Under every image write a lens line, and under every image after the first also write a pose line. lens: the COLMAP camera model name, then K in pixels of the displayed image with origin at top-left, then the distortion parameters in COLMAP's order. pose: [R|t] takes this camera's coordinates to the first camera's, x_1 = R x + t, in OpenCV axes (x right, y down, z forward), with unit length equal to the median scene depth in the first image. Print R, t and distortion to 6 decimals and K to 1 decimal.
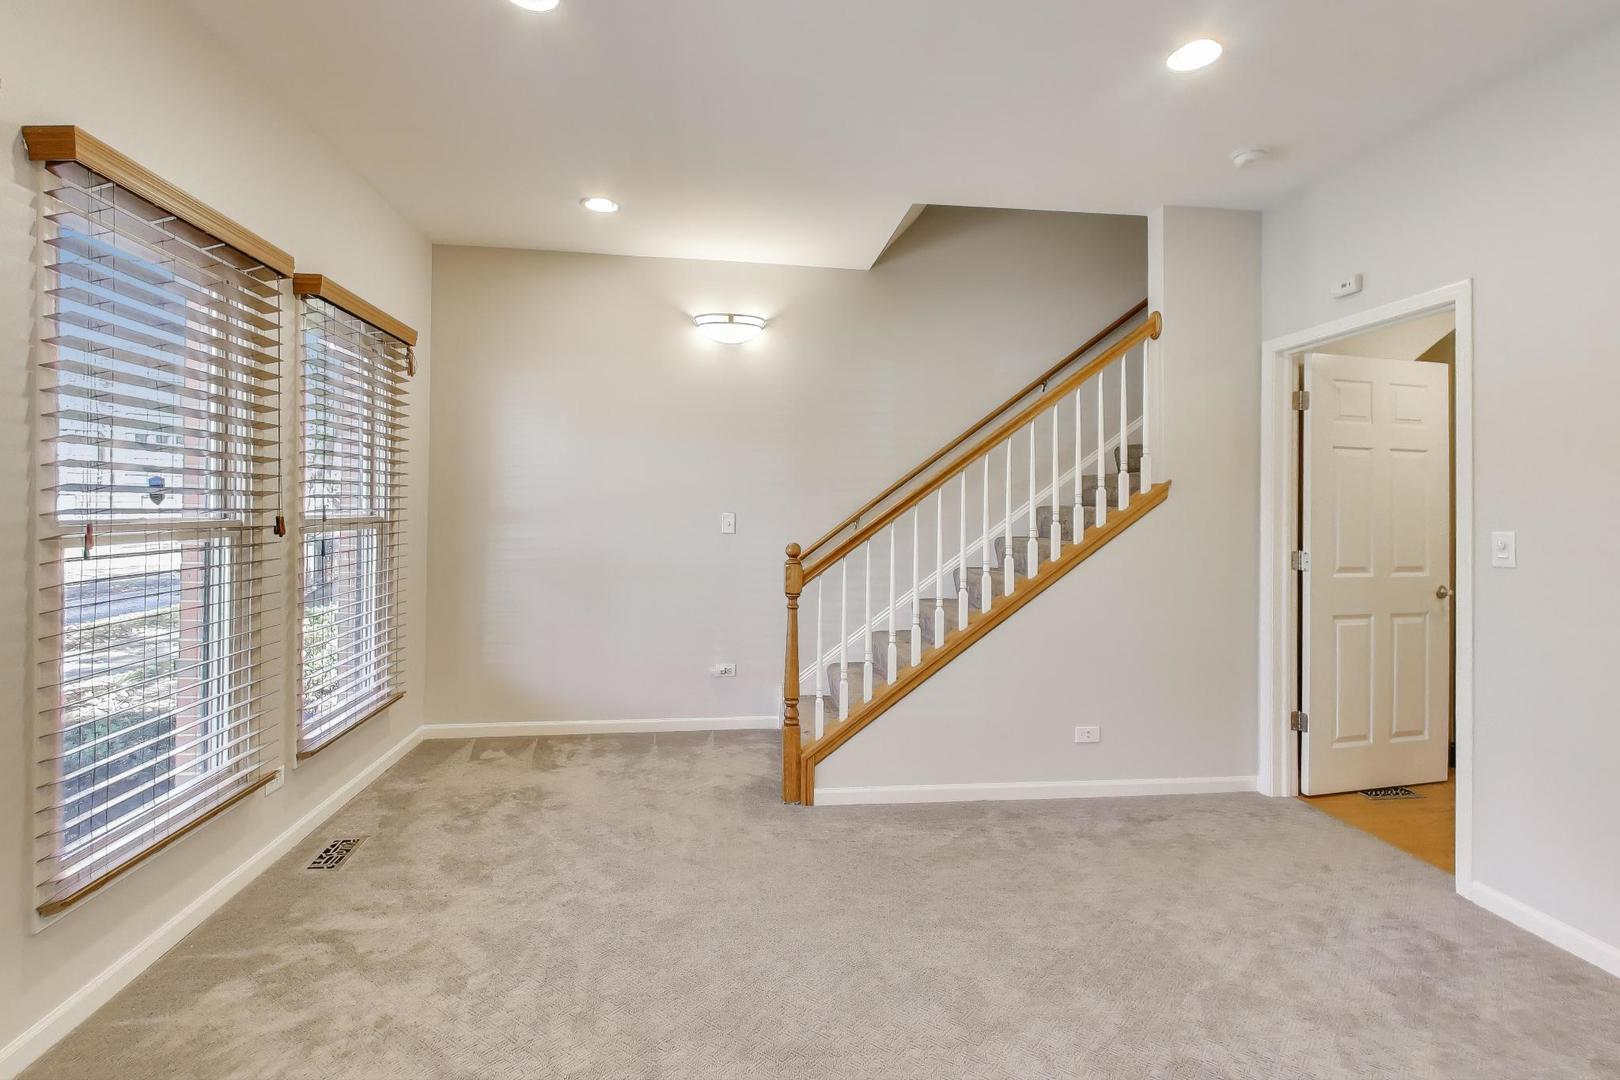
lens RADIAL K [[740.8, 0, 752.6], [0, 740.8, 490.3], [0, 0, 1]] dist [0.000051, -0.000025]
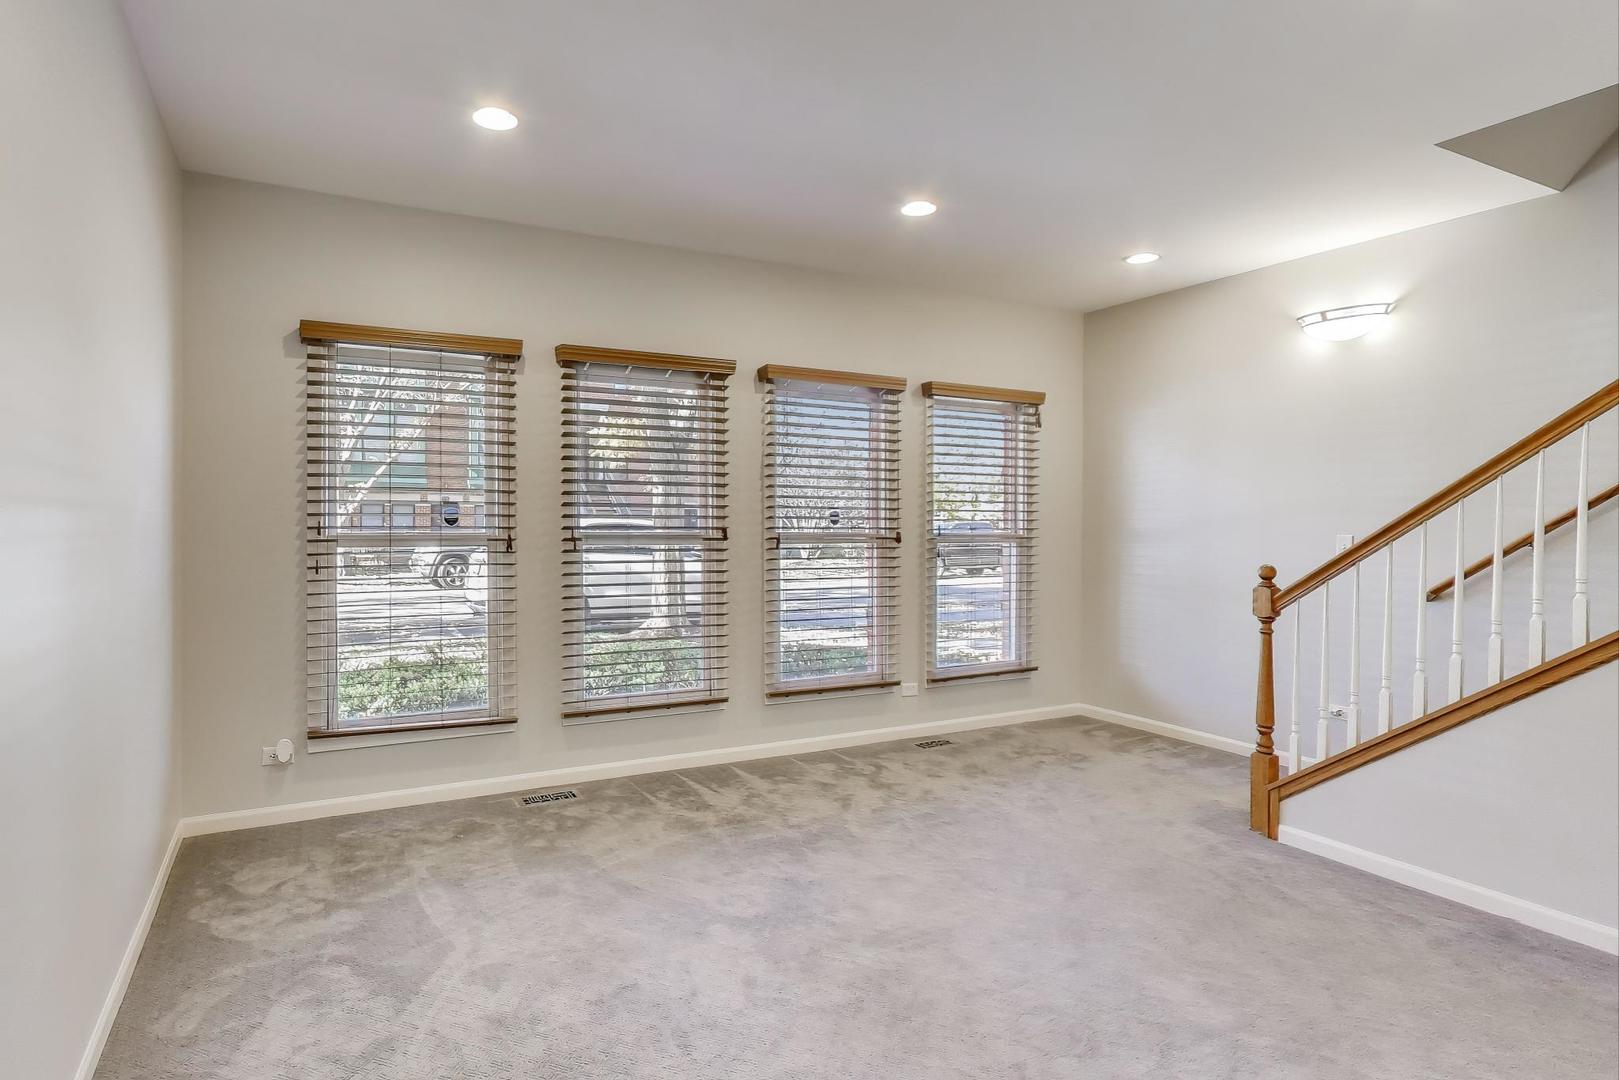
lens RADIAL K [[780.0, 0, 784.1], [0, 780.0, 533.0], [0, 0, 1]] dist [0.000006, -0.000045]
pose [[0.403682, 0.004547, -0.914888, 0.722506], [0.016686, 0.999785, 0.012331, 0.007936], [0.914747, -0.020243, 0.403520, 0.027401]]
